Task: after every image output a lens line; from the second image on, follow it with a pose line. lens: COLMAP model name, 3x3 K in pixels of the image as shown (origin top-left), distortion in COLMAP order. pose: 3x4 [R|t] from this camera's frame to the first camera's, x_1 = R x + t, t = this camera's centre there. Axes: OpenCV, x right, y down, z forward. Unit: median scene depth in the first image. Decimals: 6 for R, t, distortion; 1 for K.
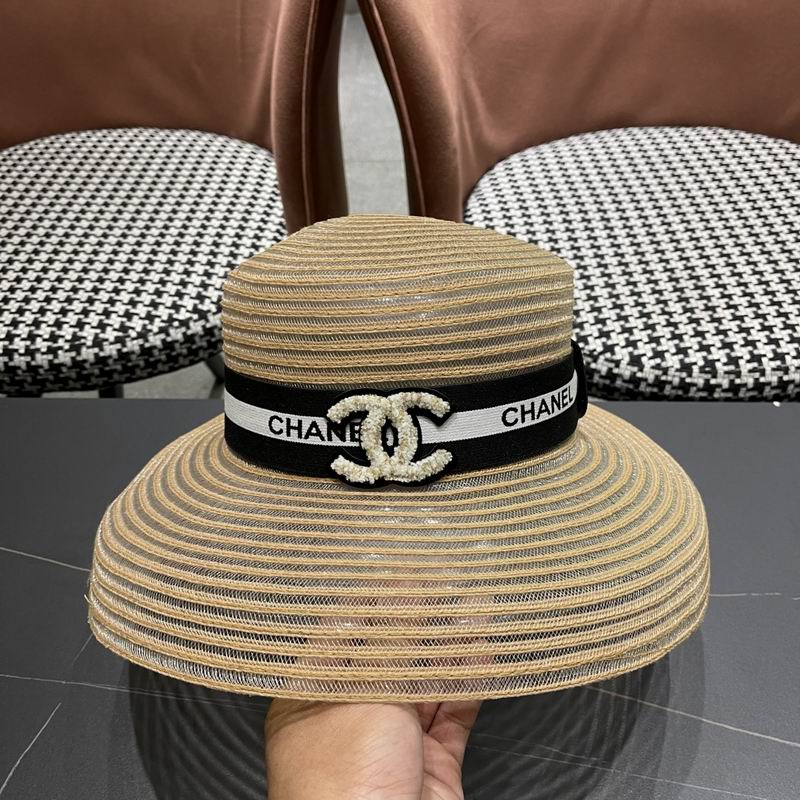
lens RADIAL K [[821.5, 0, 402.3], [0, 821.5, 408.0], [0, 0, 1]] dist [0.019053, 0.000000]
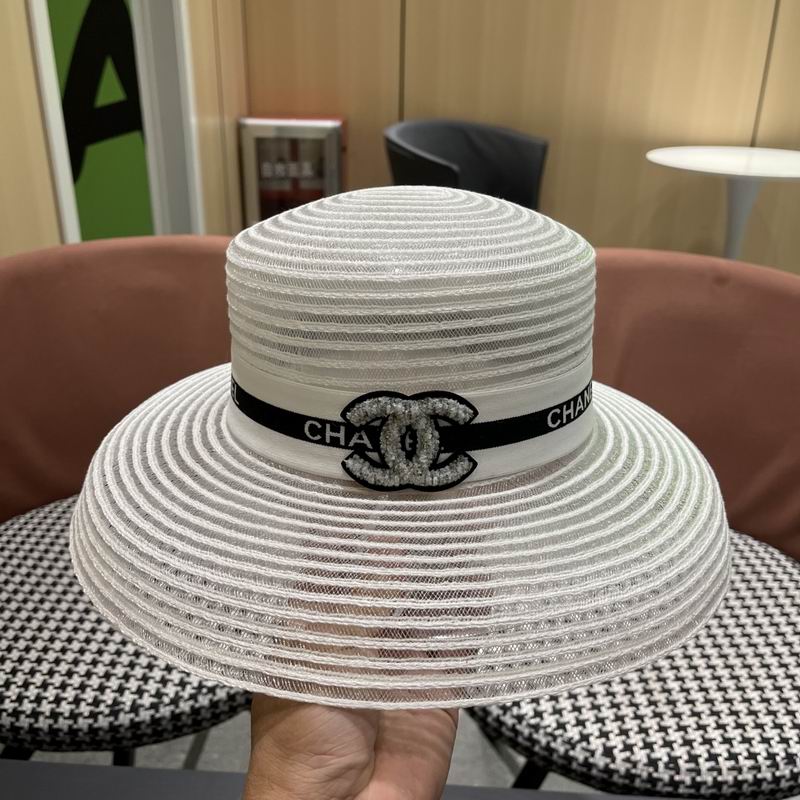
lens RADIAL K [[821.5, 0, 397.3], [0, 821.5, 399.3], [0, 0, 1]] dist [0.019053, 0.000000]
pose [[0.998768, 0.048944, 0.008214, -0.039226], [-0.043974, 0.949491, -0.310699, -0.146131], [-0.023006, 0.309955, 0.950473, -0.218194]]
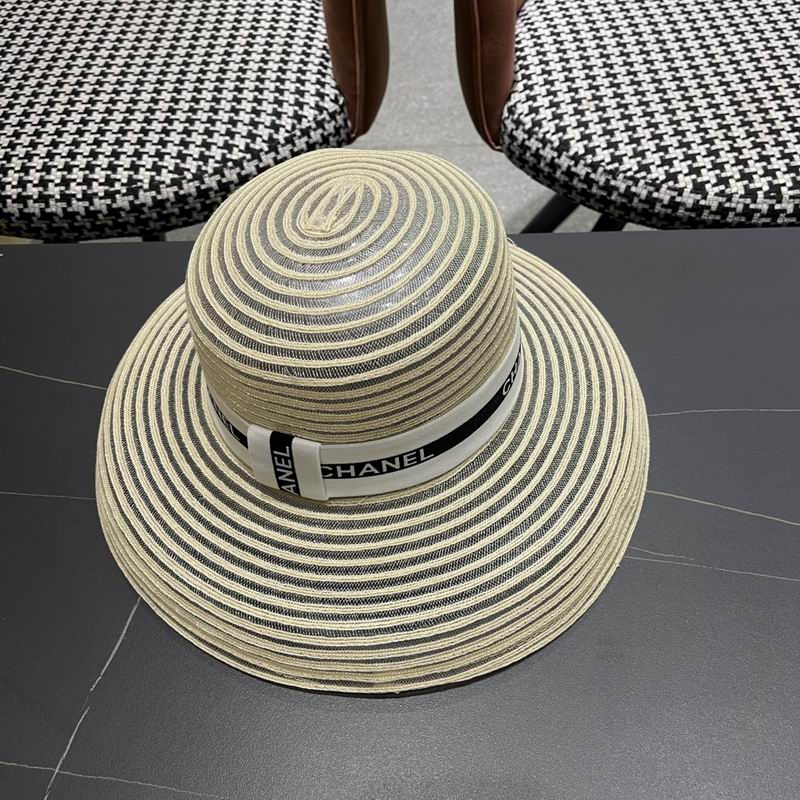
lens RADIAL K [[821.5, 0, 396.4], [0, 821.5, 395.0], [0, 0, 1]] dist [0.019053, 0.000000]
pose [[0.999610, -0.027883, 0.001700, -0.087142], [0.027266, 0.987097, 0.157785, 0.021144], [-0.006078, -0.157677, 0.987472, -0.021157]]
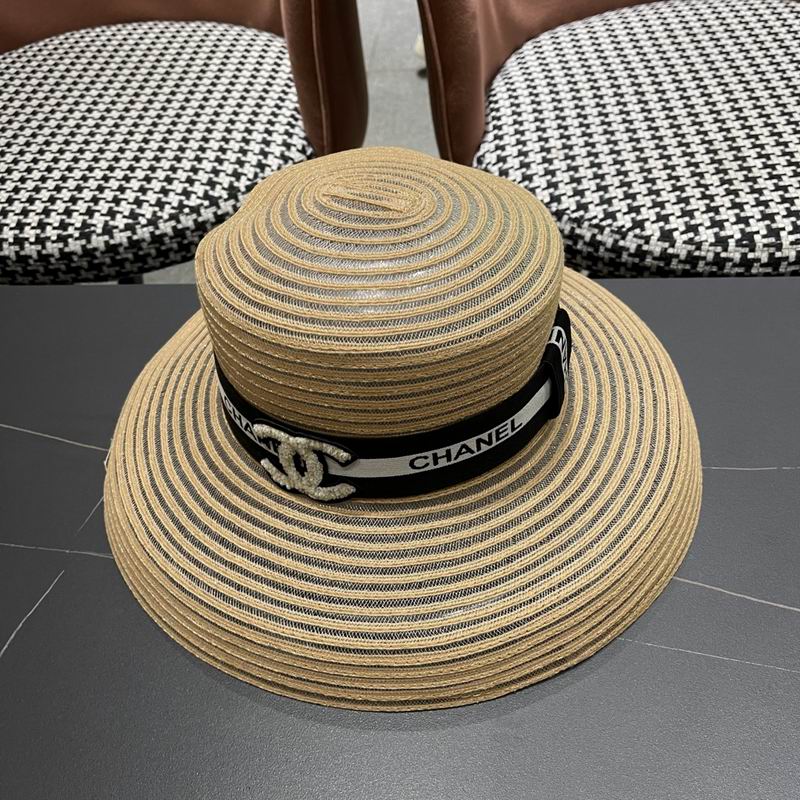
lens RADIAL K [[821.5, 0, 398.6], [0, 821.5, 399.9], [0, 0, 1]] dist [0.019053, 0.000000]
pose [[0.998012, -0.006039, -0.062734, 0.035062], [0.010148, 0.997808, 0.065392, 0.061336], [0.062202, -0.065899, 0.995886, 0.034140]]
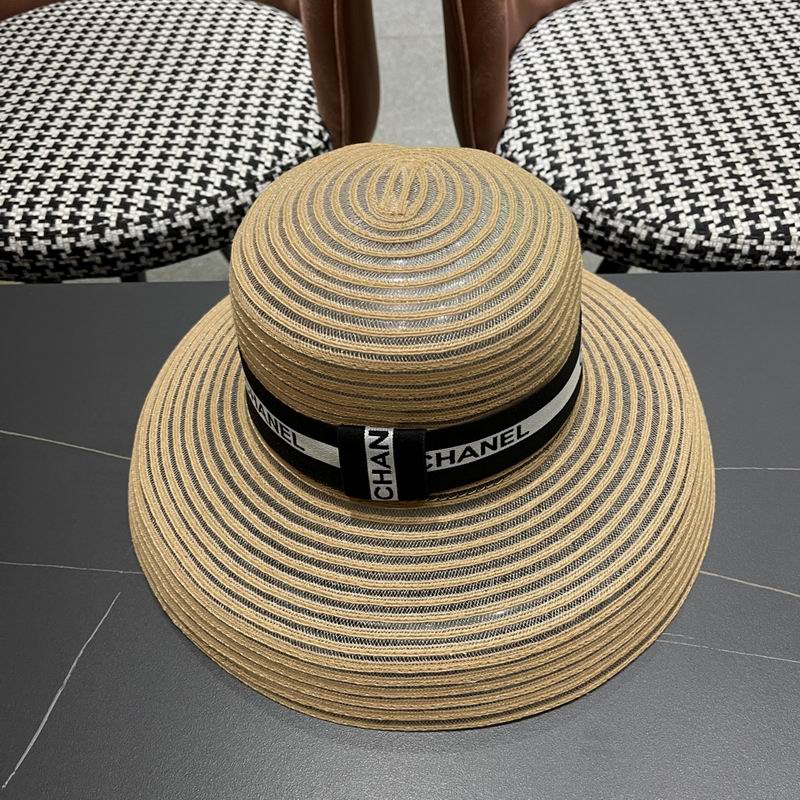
lens RADIAL K [[821.5, 0, 413.4], [0, 821.5, 410.9], [0, 0, 1]] dist [0.019053, 0.000000]
pose [[0.999739, -0.022834, 0.000211, -0.045428], [0.022647, 0.992610, 0.119215, 0.027497], [-0.002931, -0.119180, 0.992868, 0.049359]]
